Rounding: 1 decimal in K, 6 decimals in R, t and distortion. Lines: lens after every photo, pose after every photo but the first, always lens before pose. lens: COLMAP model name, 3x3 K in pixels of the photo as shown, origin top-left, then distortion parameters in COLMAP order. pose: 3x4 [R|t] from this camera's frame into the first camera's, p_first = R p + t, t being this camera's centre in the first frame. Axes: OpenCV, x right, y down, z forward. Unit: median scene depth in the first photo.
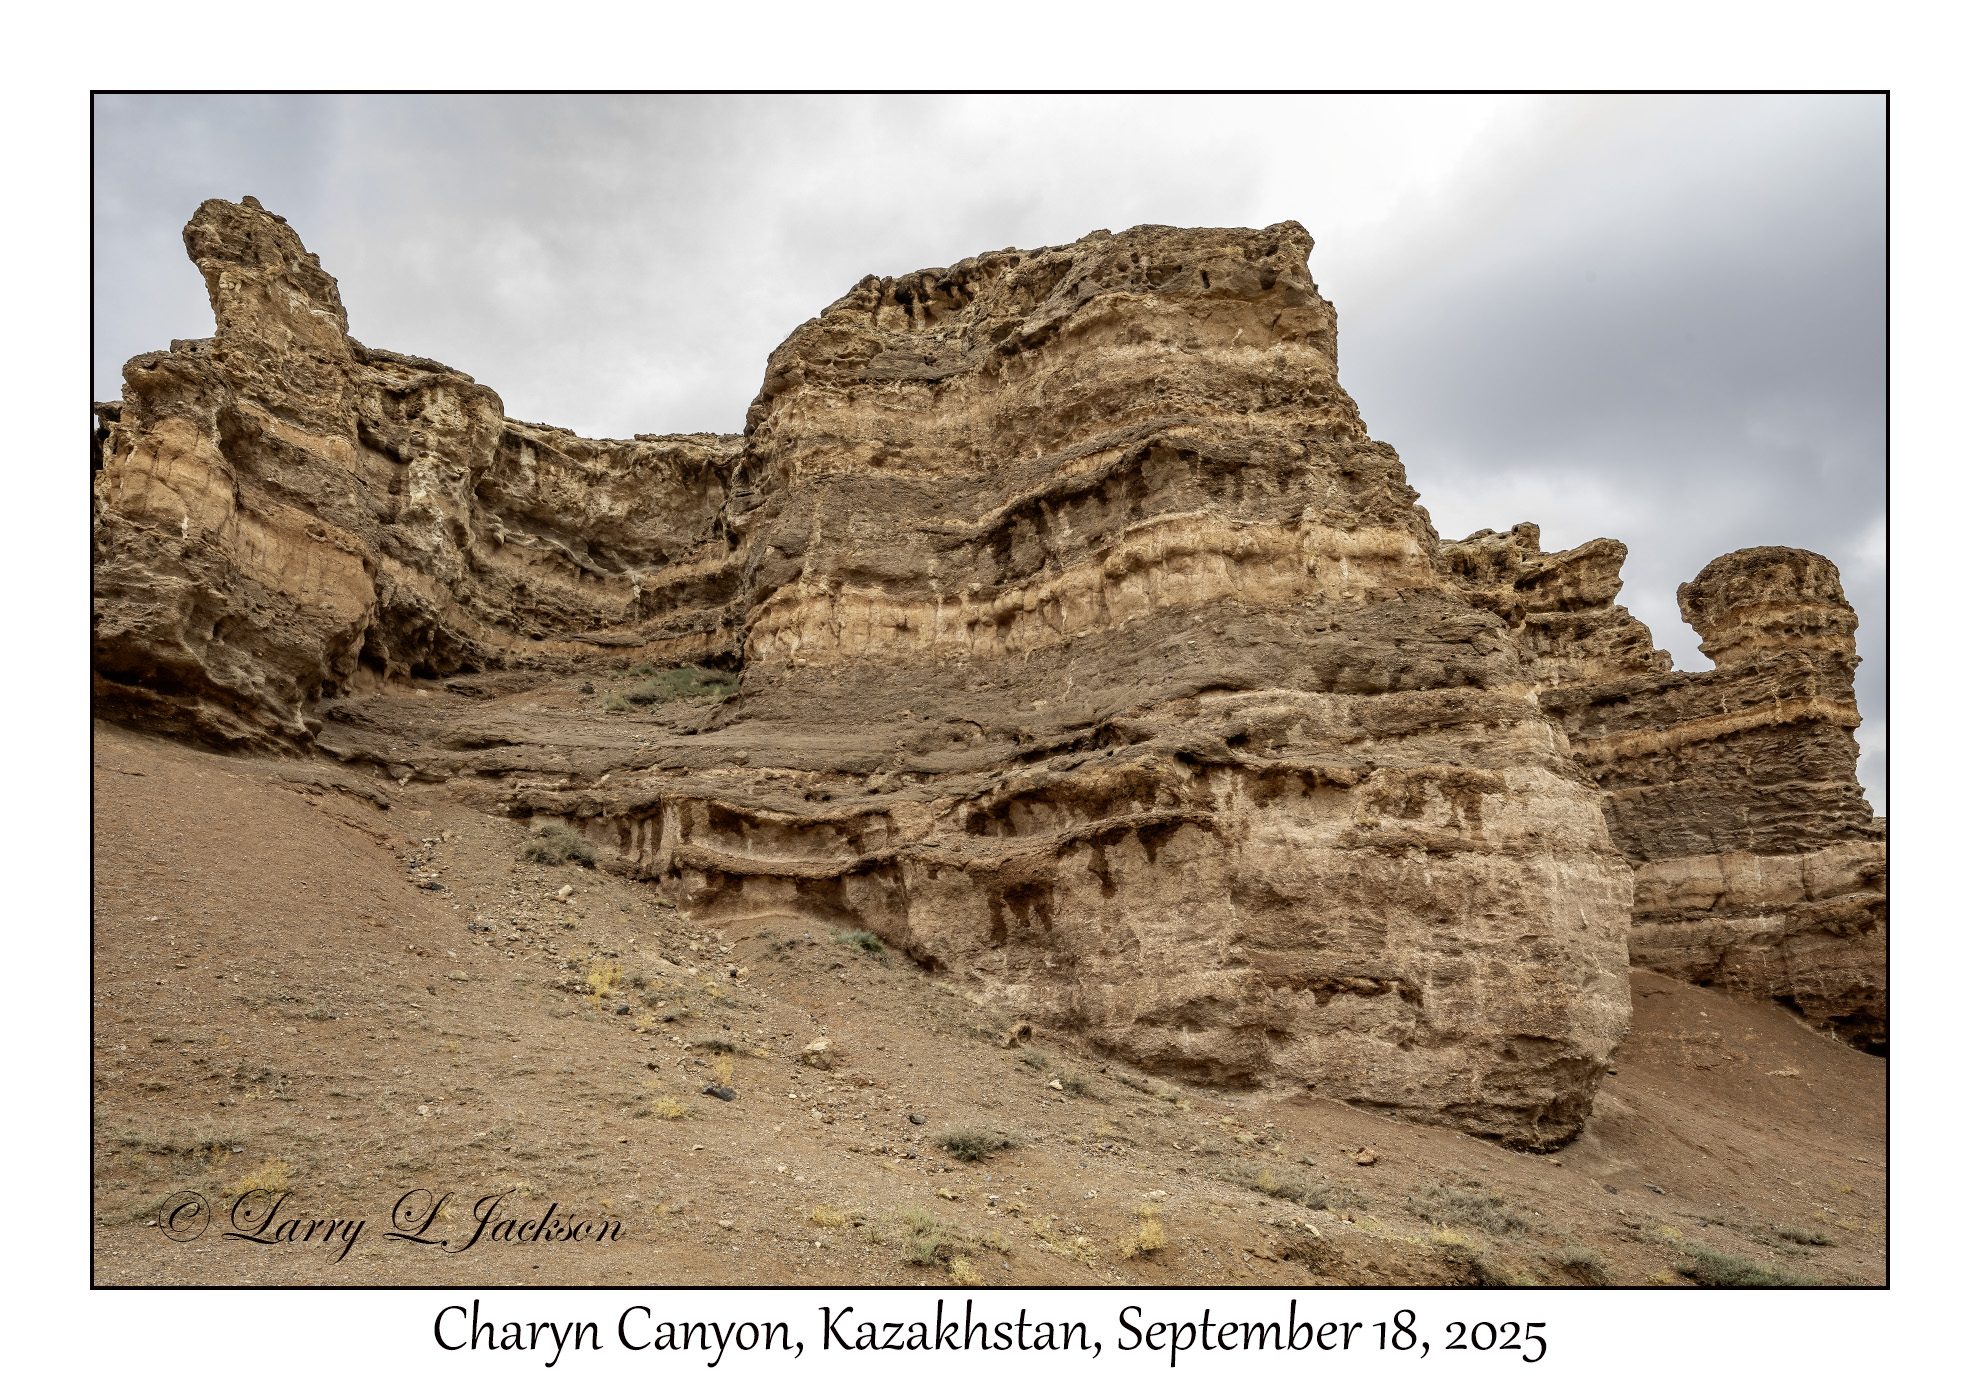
lens RADIAL K [[1266.2, 0, 929.6], [0, 1266.2, 785.8], [0, 0, 1]] dist [0.002972, -0.001538]
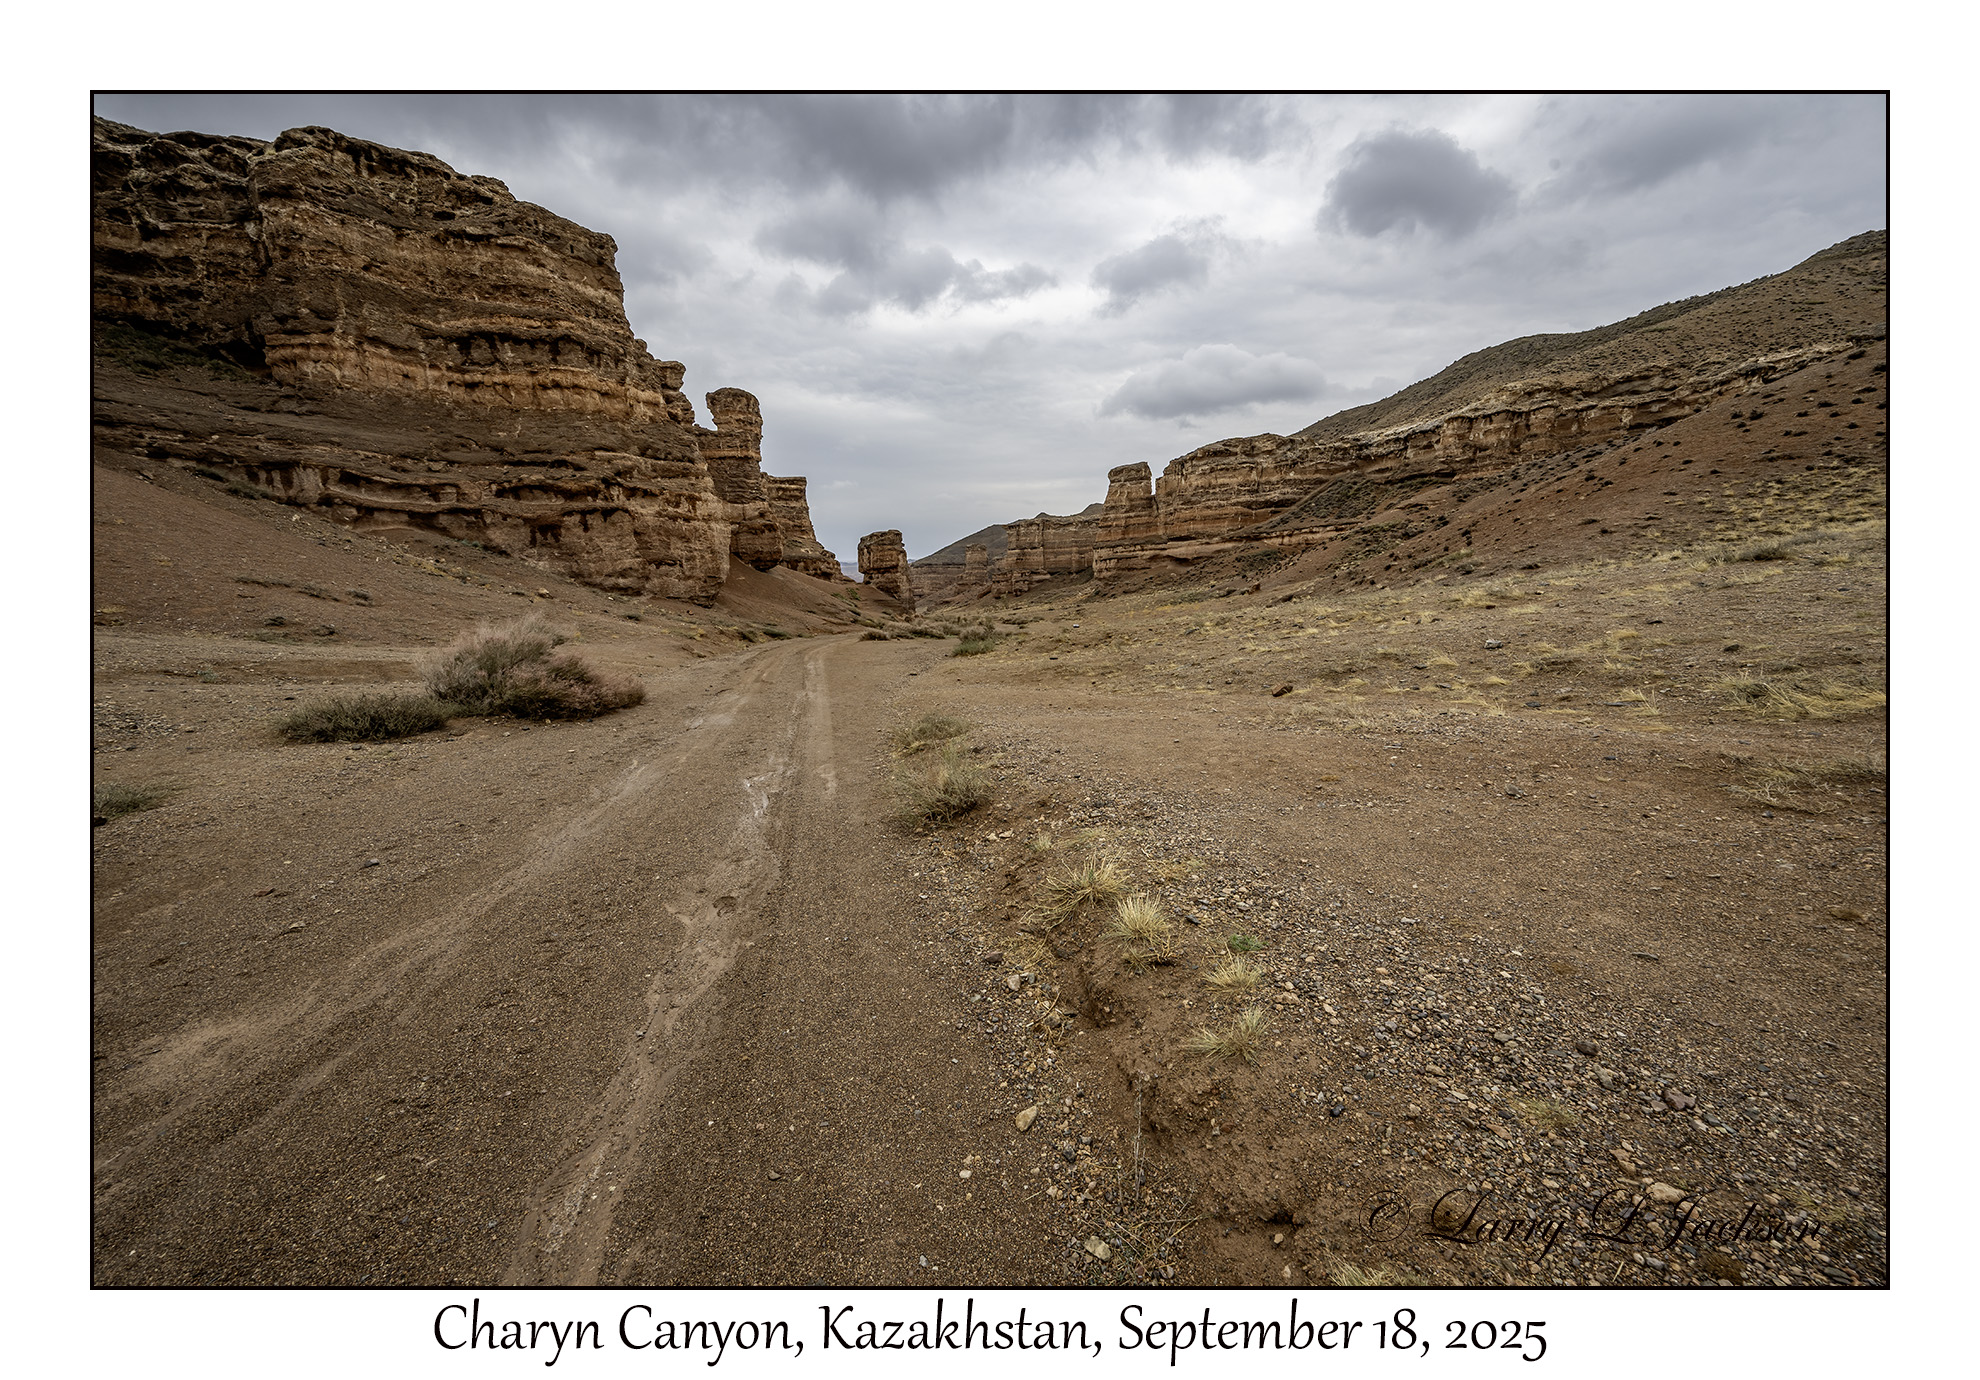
lens RADIAL K [[705.6, 0, 991.9], [0, 705.6, 689.7], [0, 0, 1]] dist [0.000650, -0.001362]
pose [[0.508421, -0.167972, 0.844567, -0.599865], [-0.177650, 0.939231, 0.293743, -0.157220], [-0.842585, -0.299382, 0.447684, -0.446974]]
